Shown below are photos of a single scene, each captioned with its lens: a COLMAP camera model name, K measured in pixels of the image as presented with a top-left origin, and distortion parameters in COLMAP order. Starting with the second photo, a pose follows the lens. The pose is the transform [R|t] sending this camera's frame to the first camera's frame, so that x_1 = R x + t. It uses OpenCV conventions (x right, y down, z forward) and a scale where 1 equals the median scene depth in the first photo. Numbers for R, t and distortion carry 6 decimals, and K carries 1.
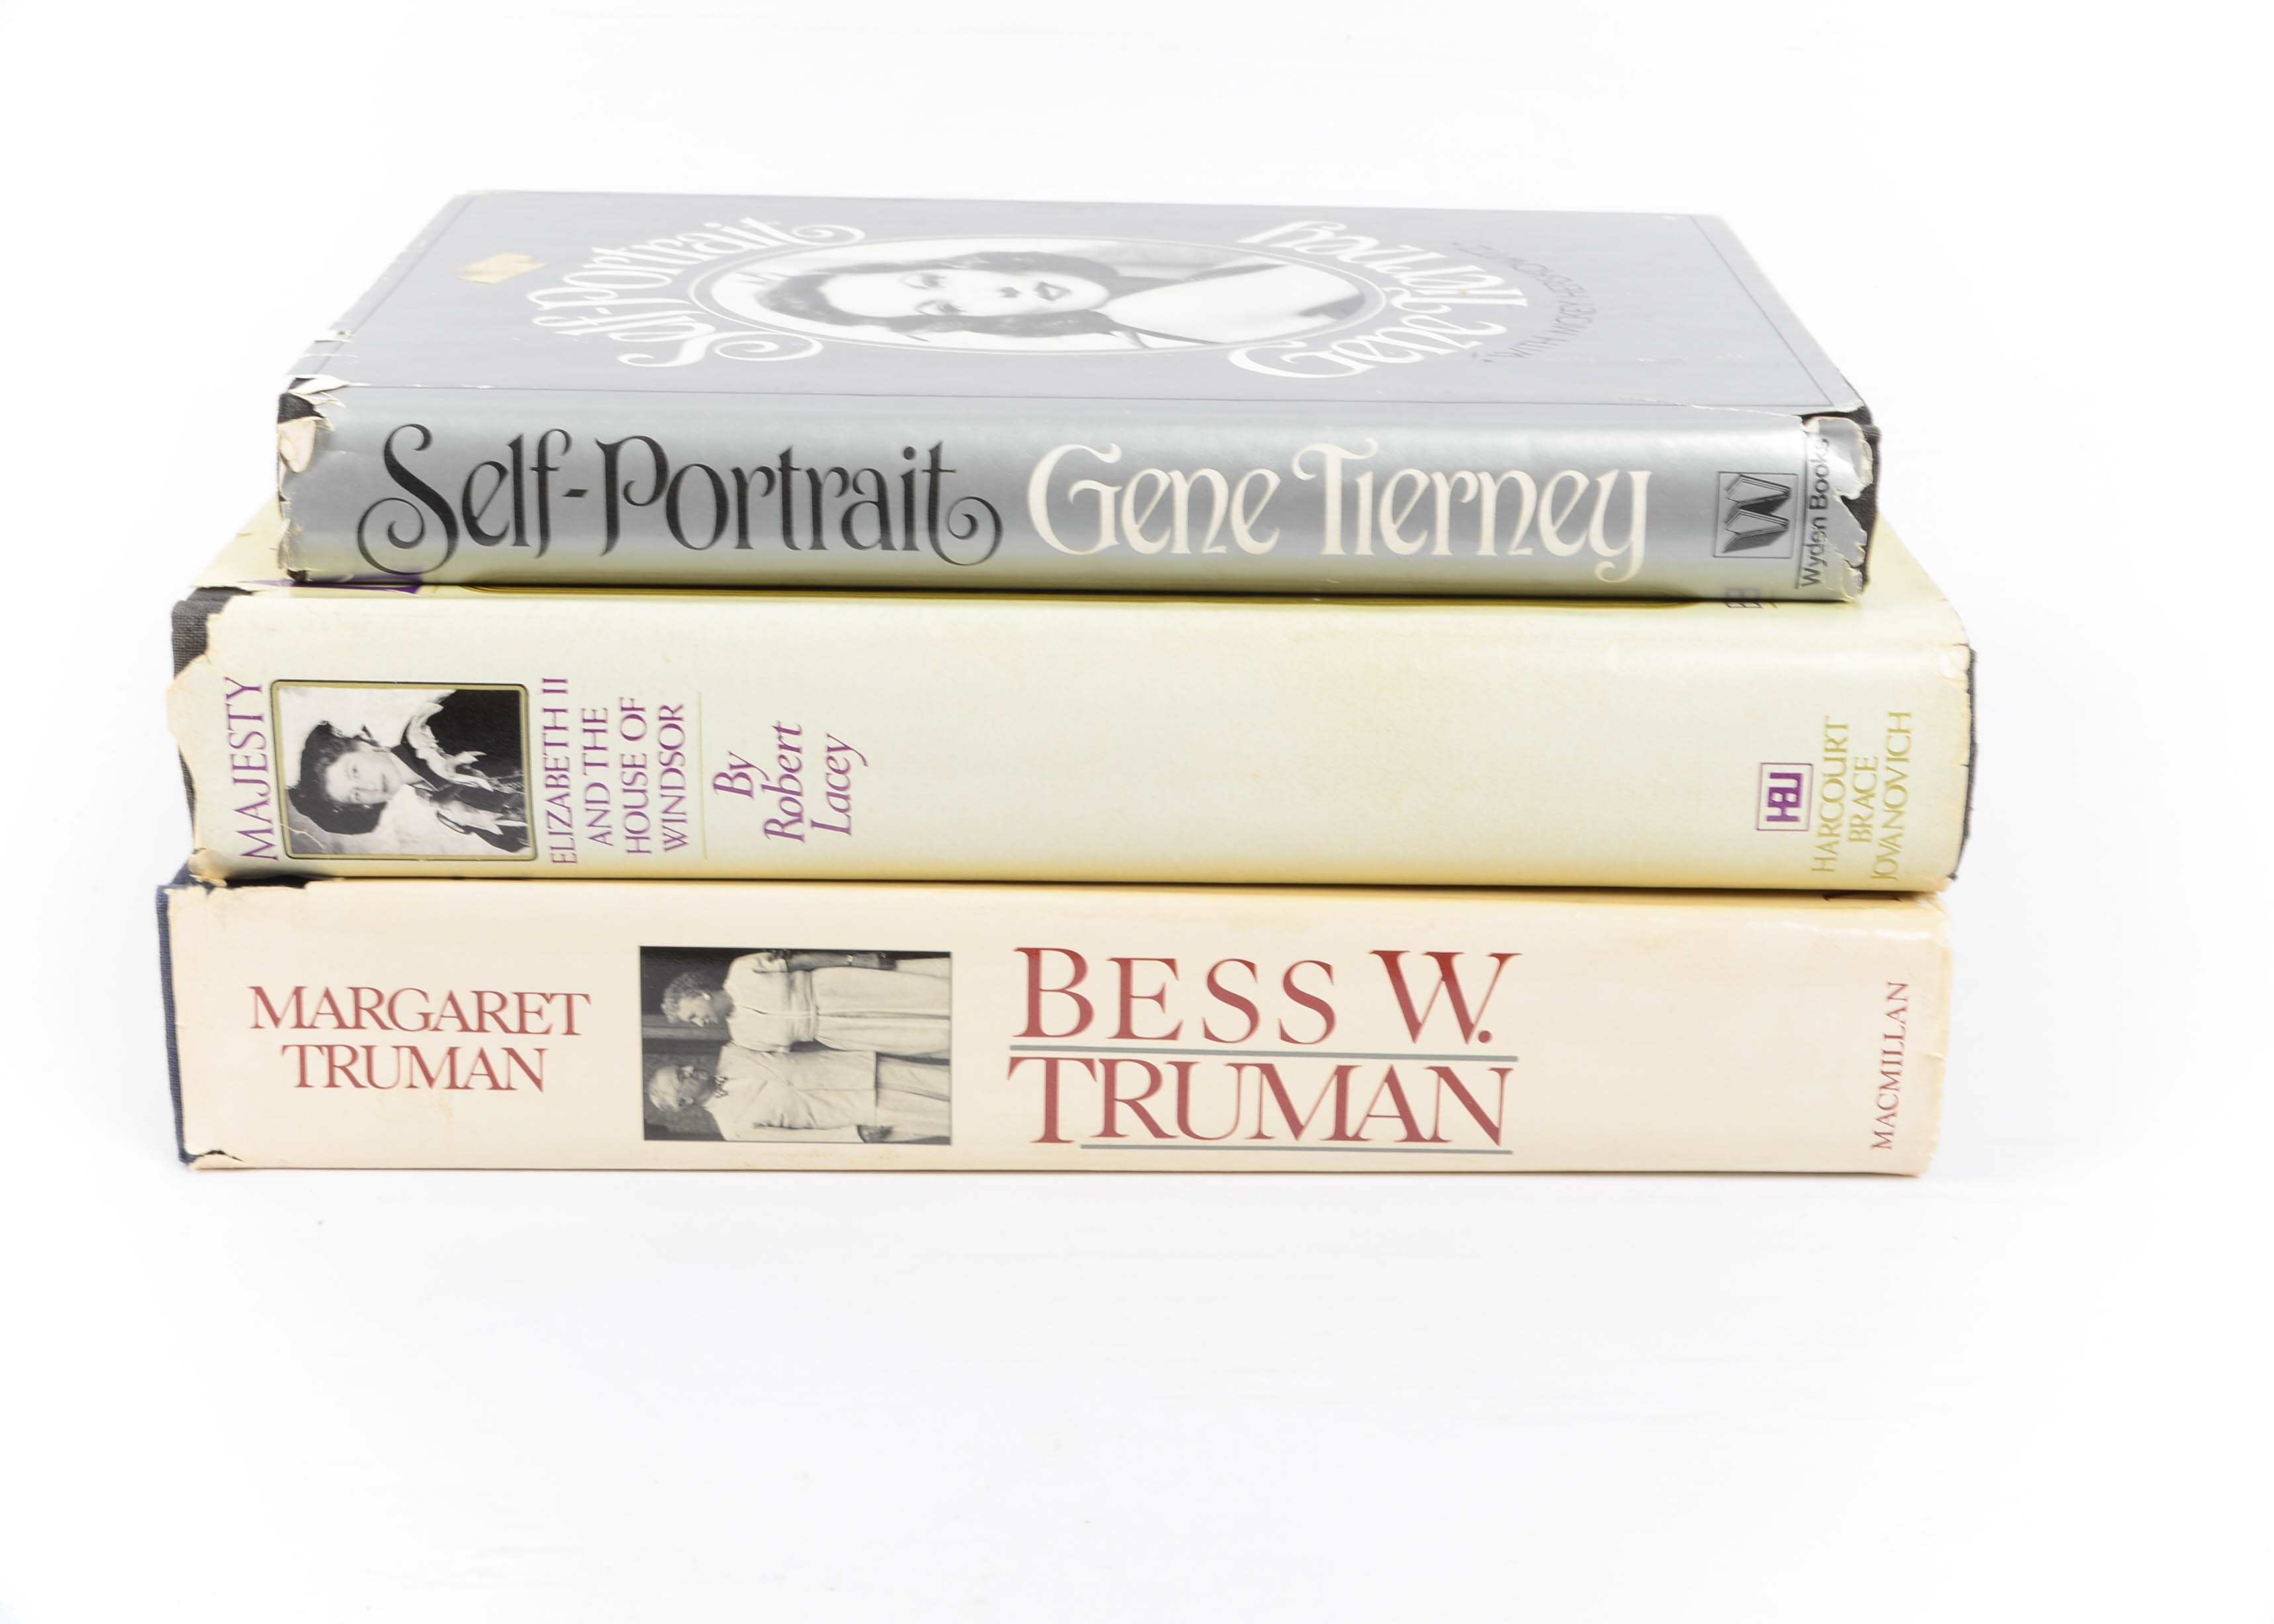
lens RADIAL K [[3694.1, 0, 1137.0], [0, 3694.1, 812.0], [0, 0, 1]] dist [0.015576, 0.022409]
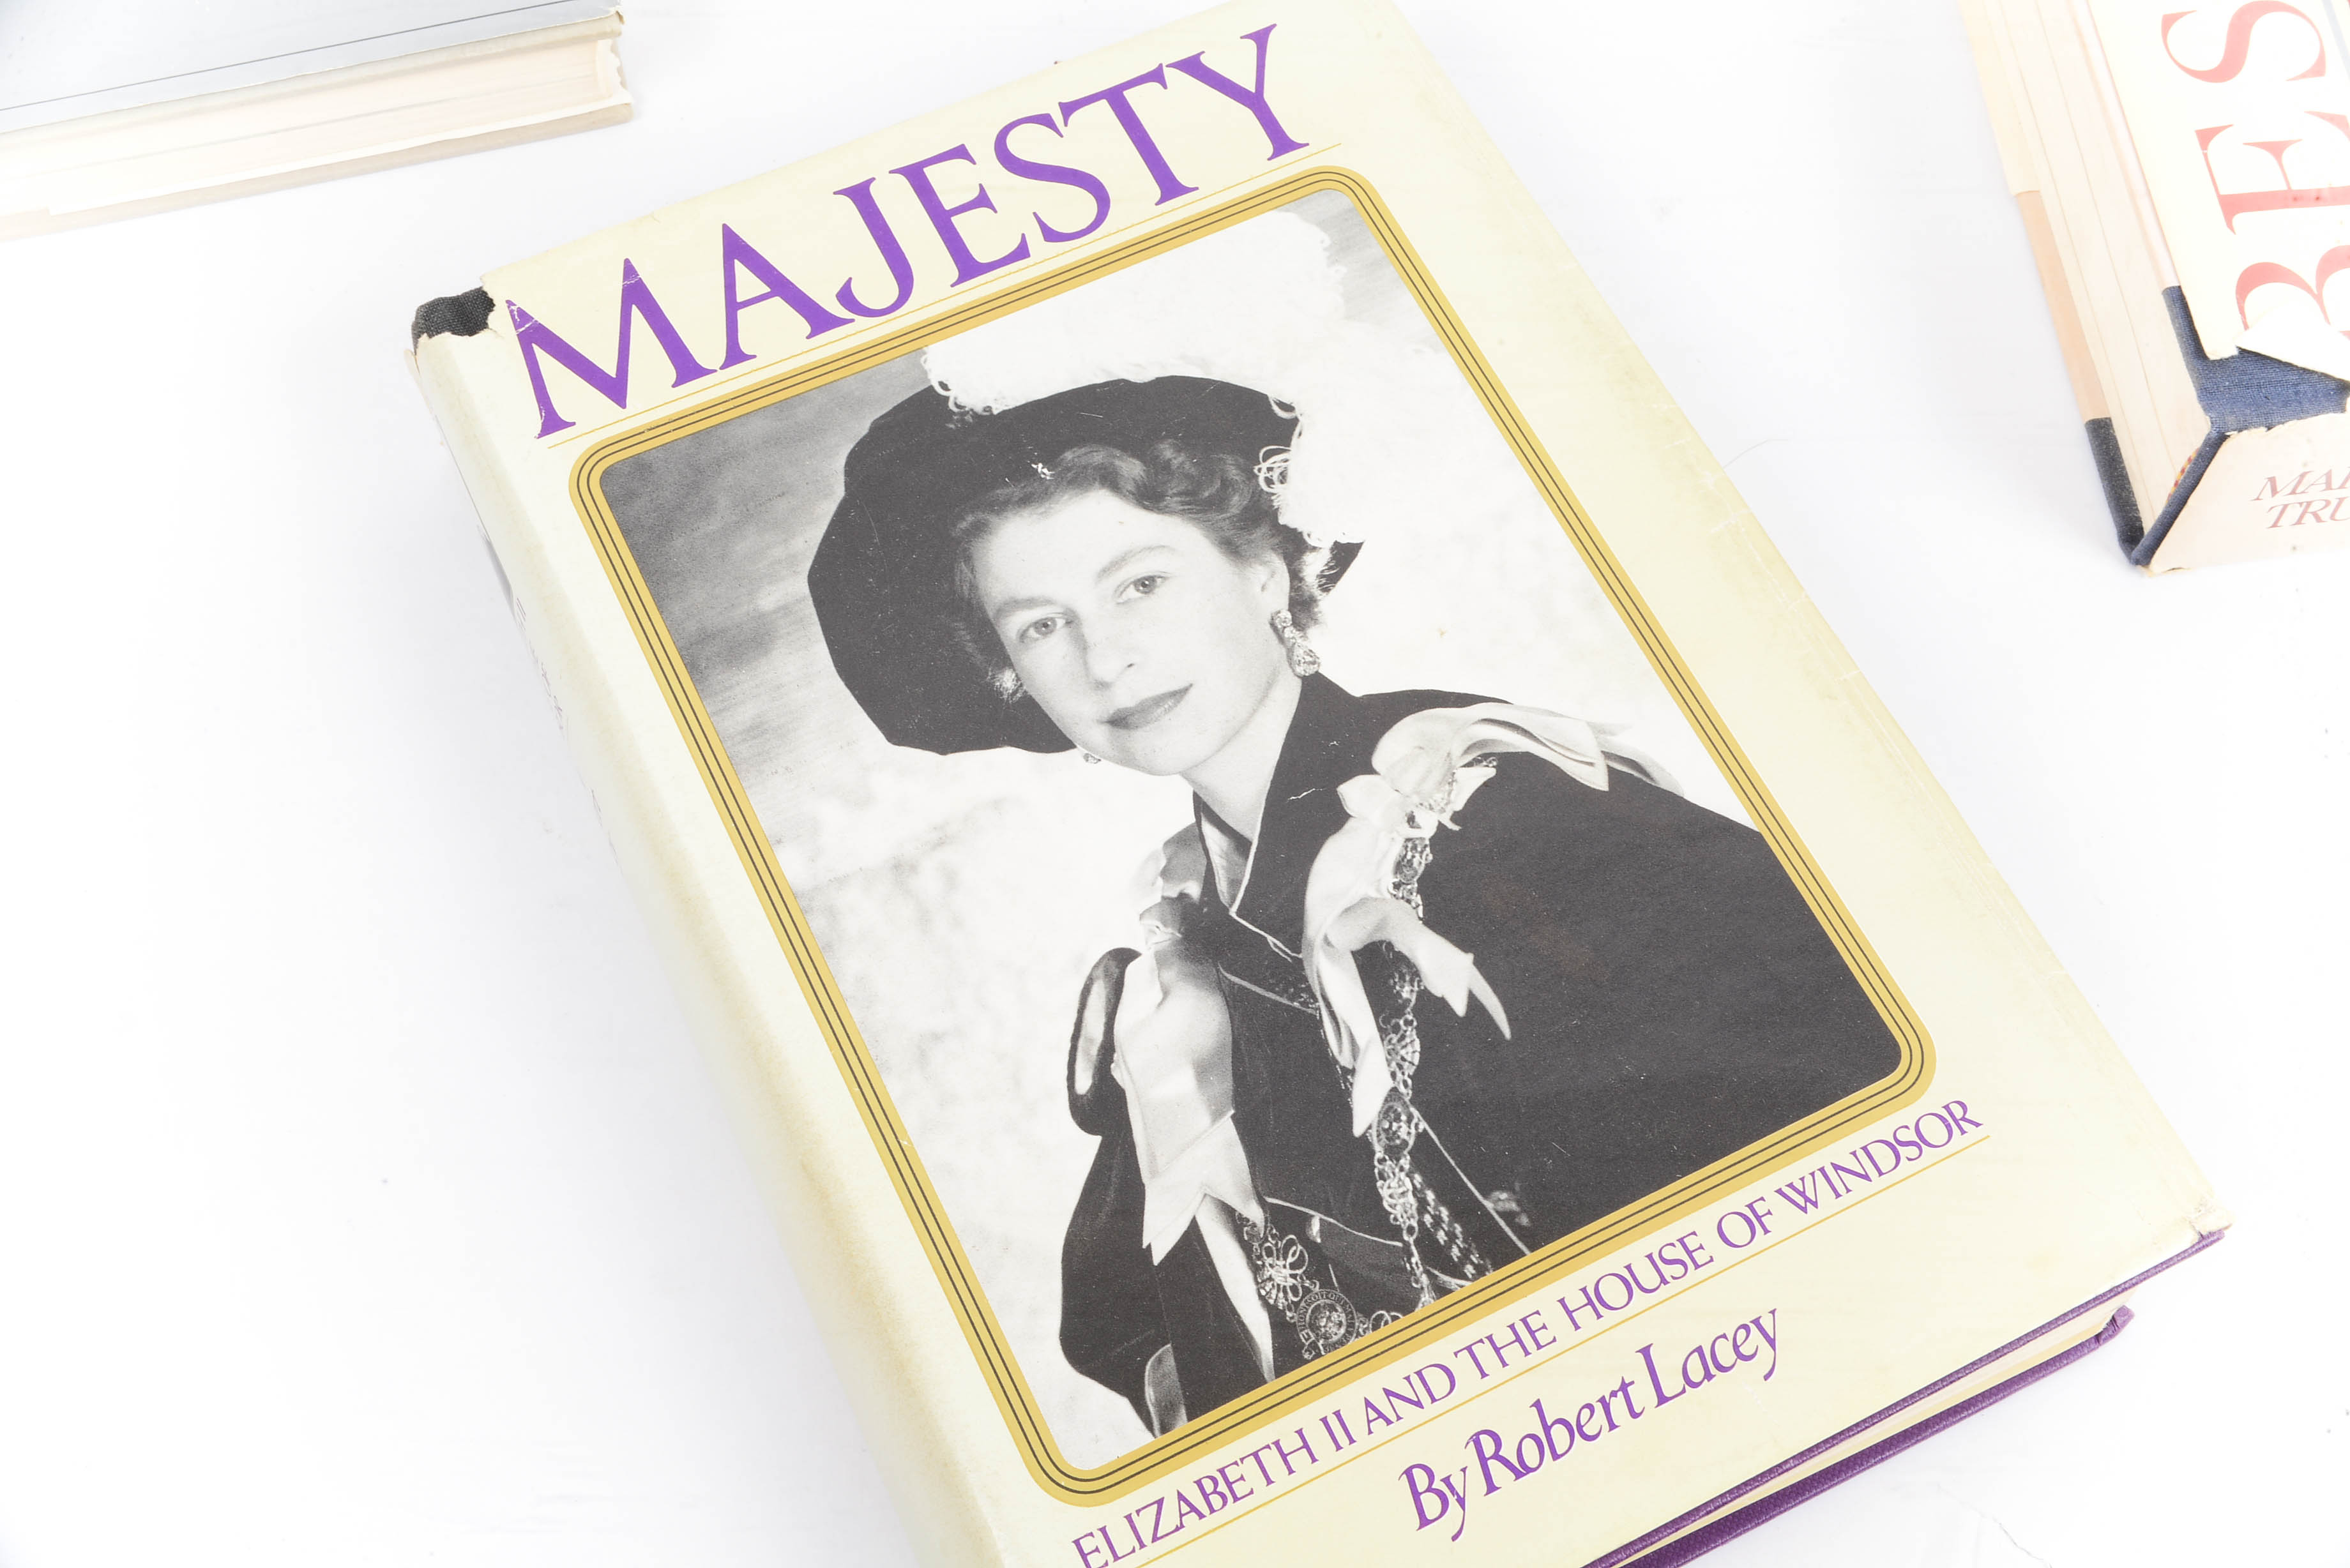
lens RADIAL K [[3009.1, 0, 1175.0], [0, 3009.1, 784.0], [0, 0, 1]] dist [0.221880, -0.000699]
pose [[0.438757, 0.769687, -0.463761, -0.116174], [-0.852378, 0.519876, 0.056395, -0.016783], [0.284505, 0.370556, 0.884163, 0.843114]]
